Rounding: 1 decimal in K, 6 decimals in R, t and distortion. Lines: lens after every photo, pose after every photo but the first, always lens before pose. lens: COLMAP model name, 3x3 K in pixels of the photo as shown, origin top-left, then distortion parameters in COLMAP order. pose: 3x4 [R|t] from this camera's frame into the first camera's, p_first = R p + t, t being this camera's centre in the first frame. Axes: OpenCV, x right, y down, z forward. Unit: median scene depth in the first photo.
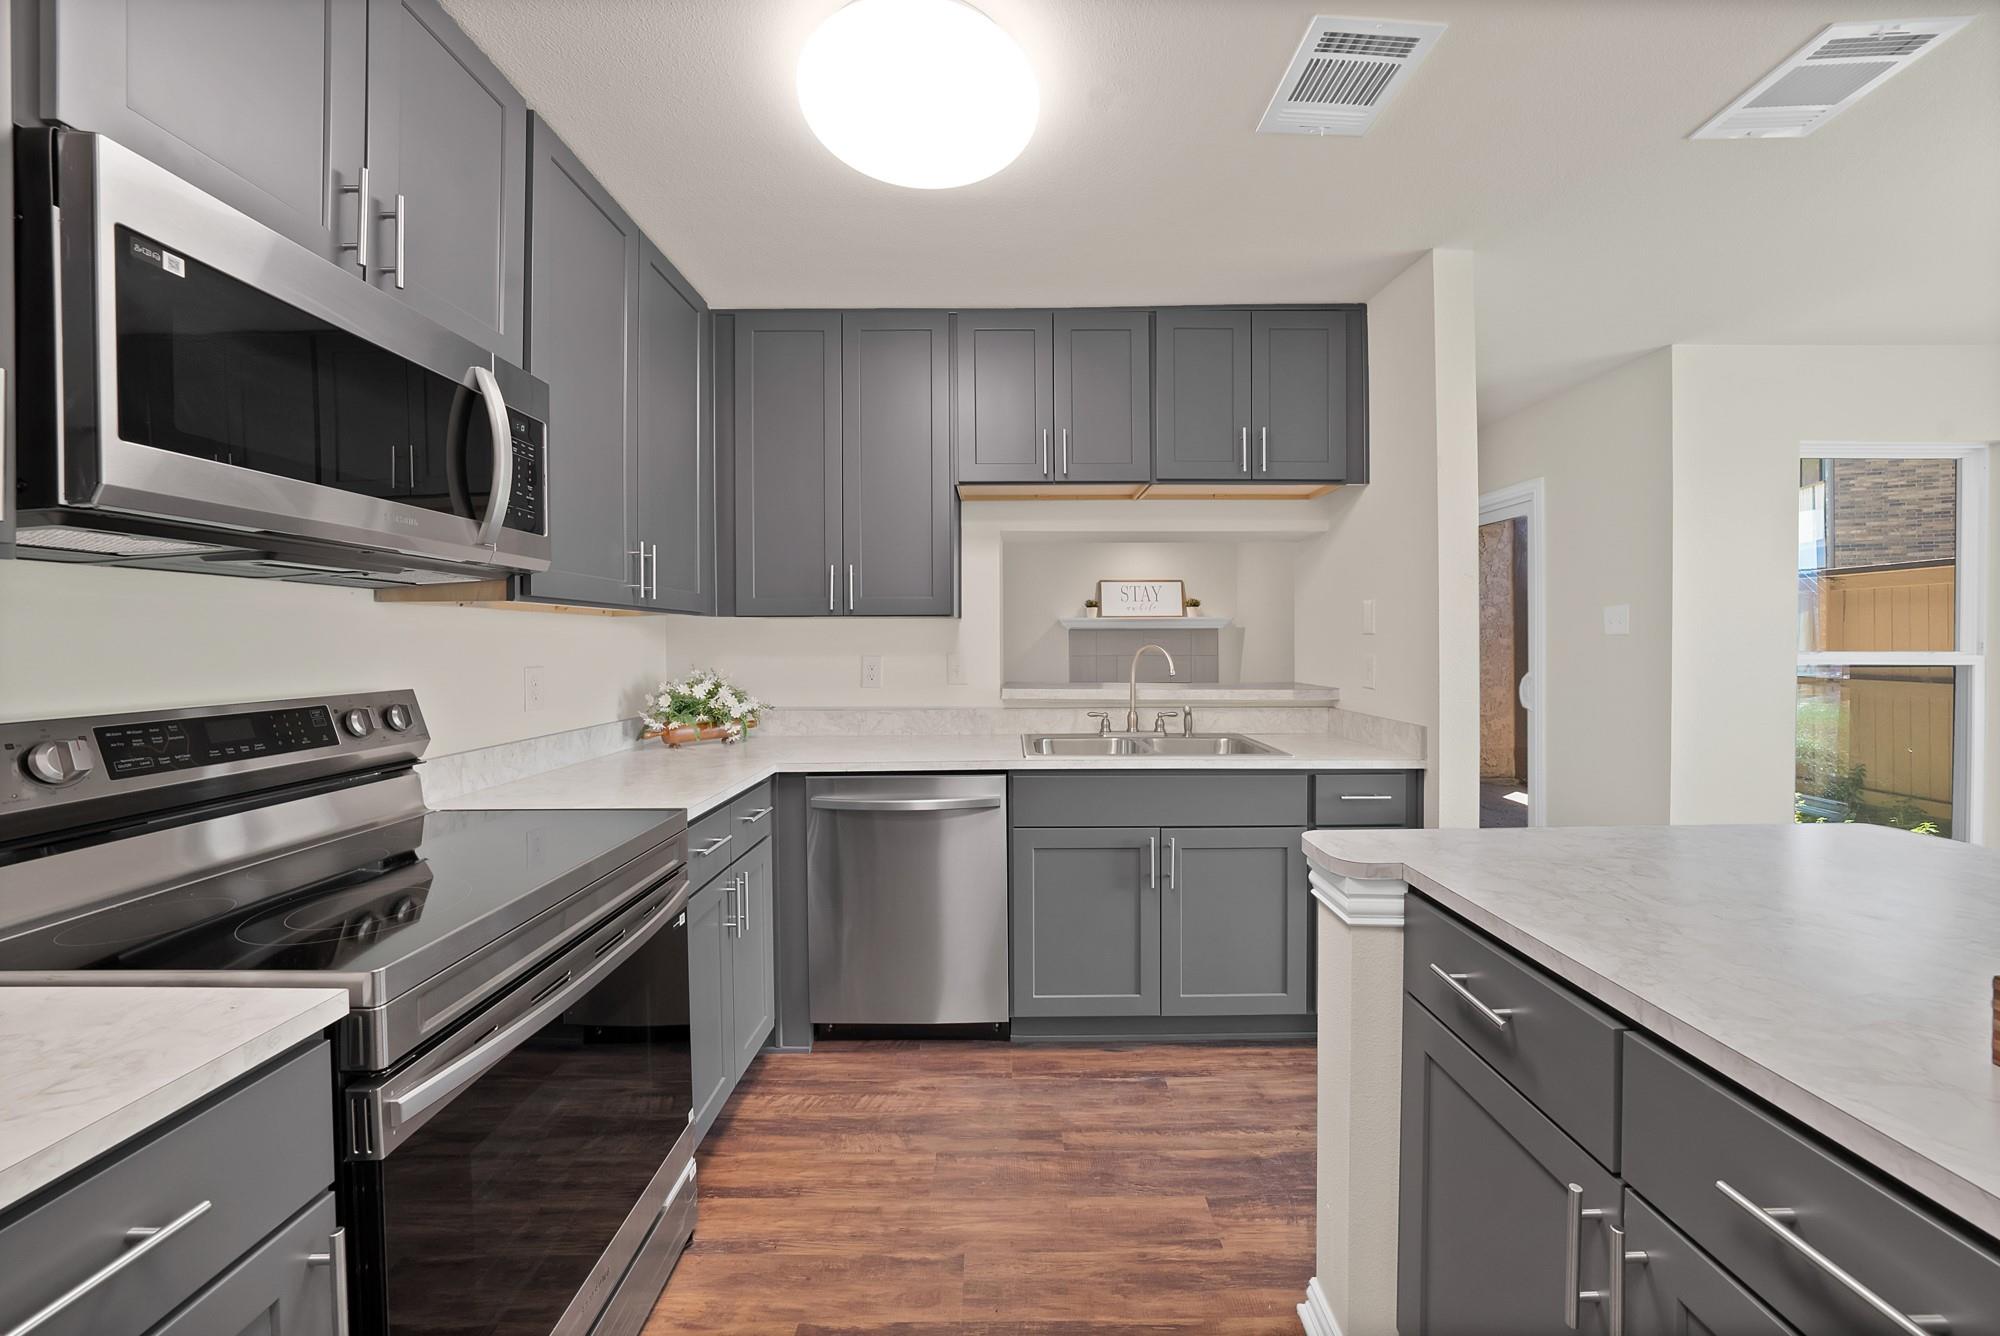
lens RADIAL K [[718.4, 0, 1001.0], [0, 718.4, 651.5], [0, 0, 1]] dist [-0.022588, 0.000132]
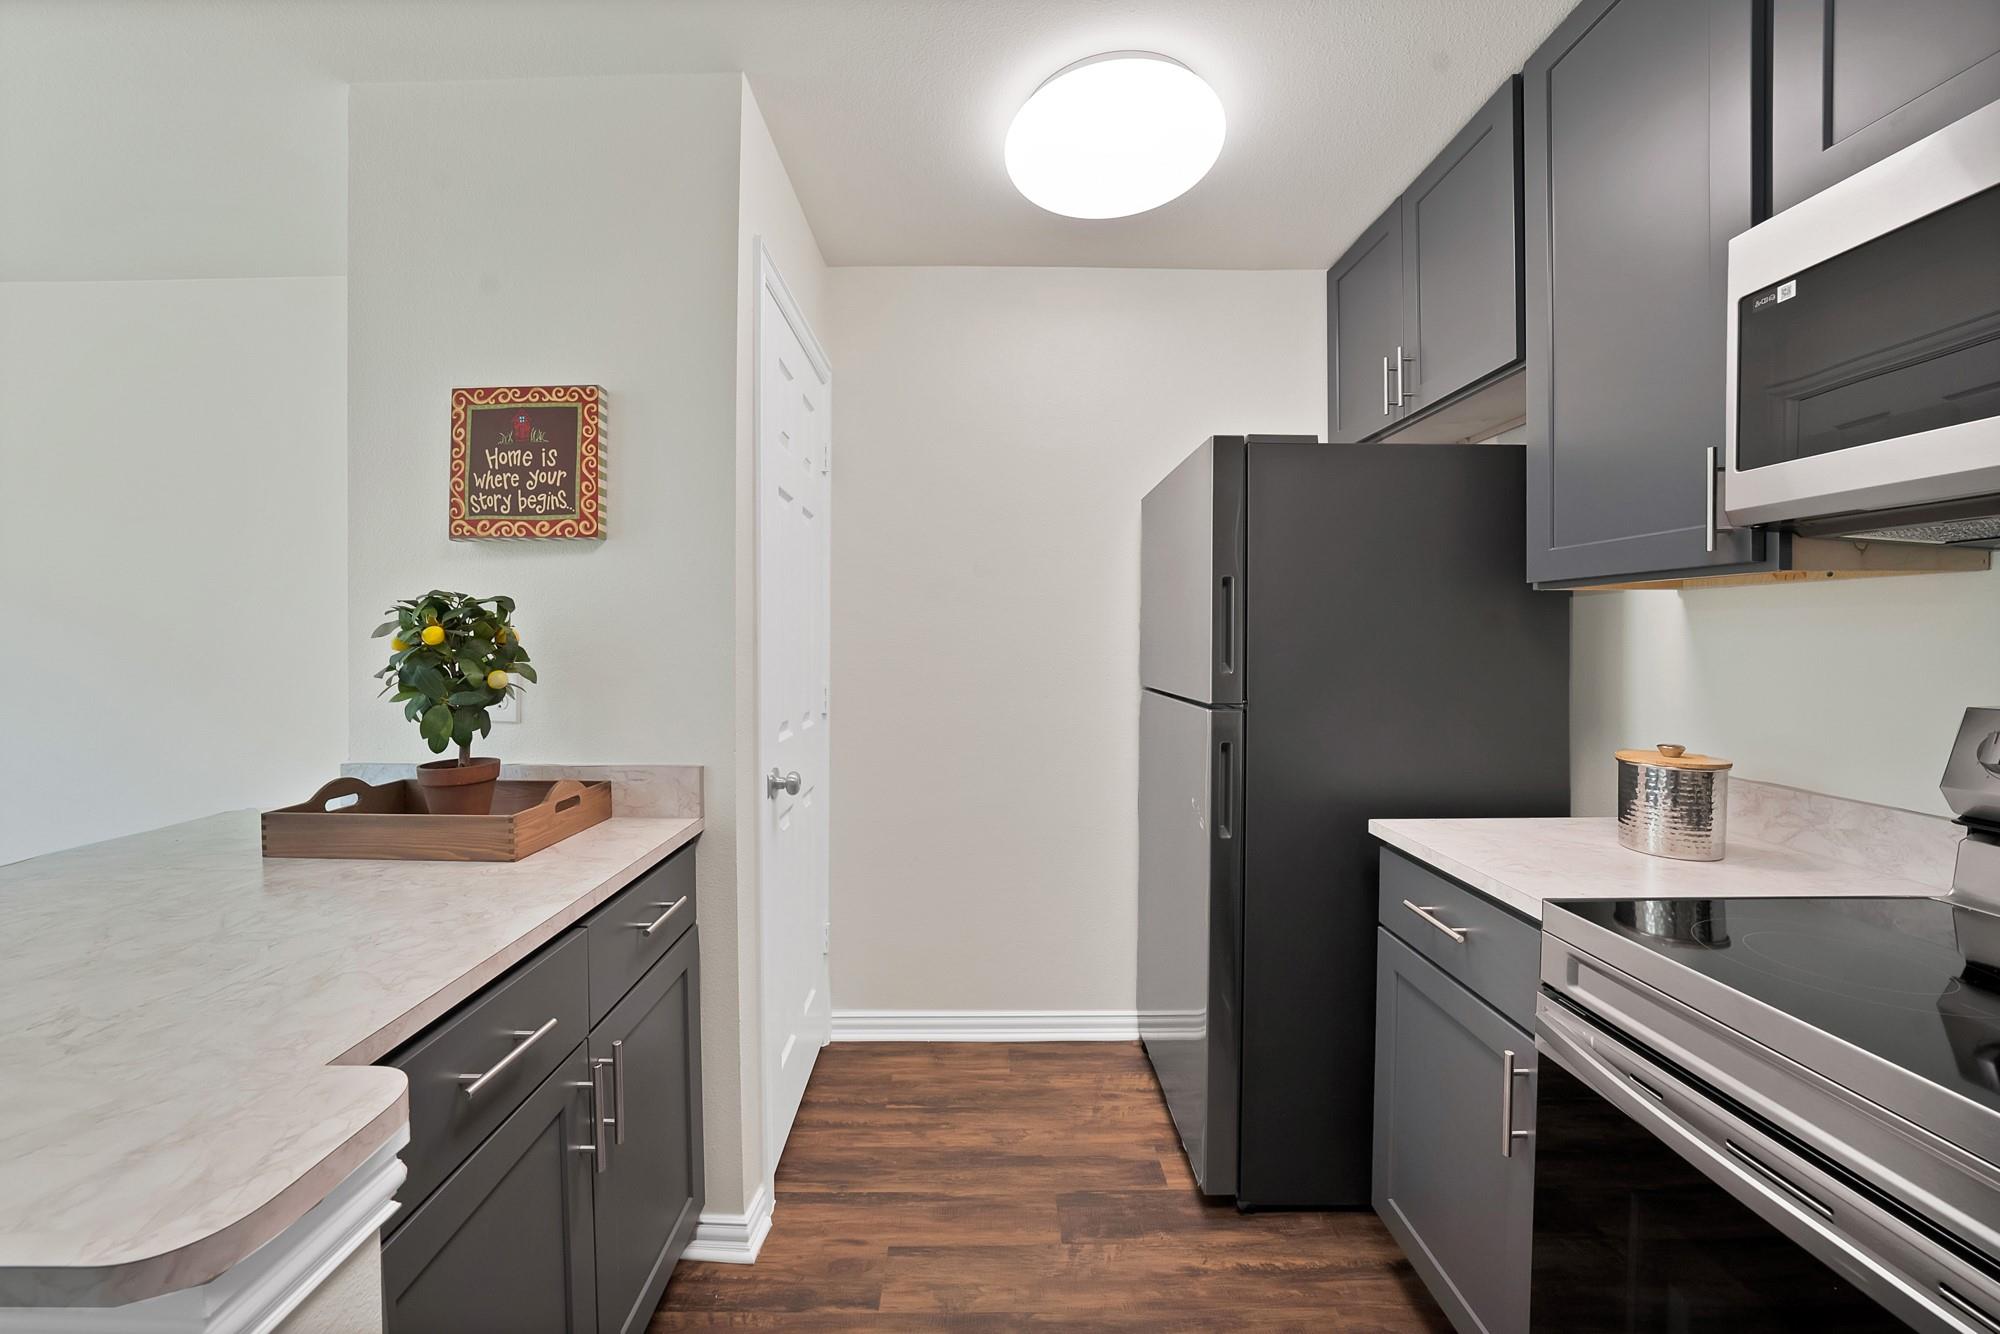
lens RADIAL K [[718.4, 0, 990.6], [0, 718.4, 654.9], [0, 0, 1]] dist [-0.022588, 0.000132]
pose [[-0.999547, 0.009430, -0.028564, 0.114669], [0.008410, 0.999330, 0.035623, -0.028613], [0.028881, 0.035366, -0.998957, 2.090679]]
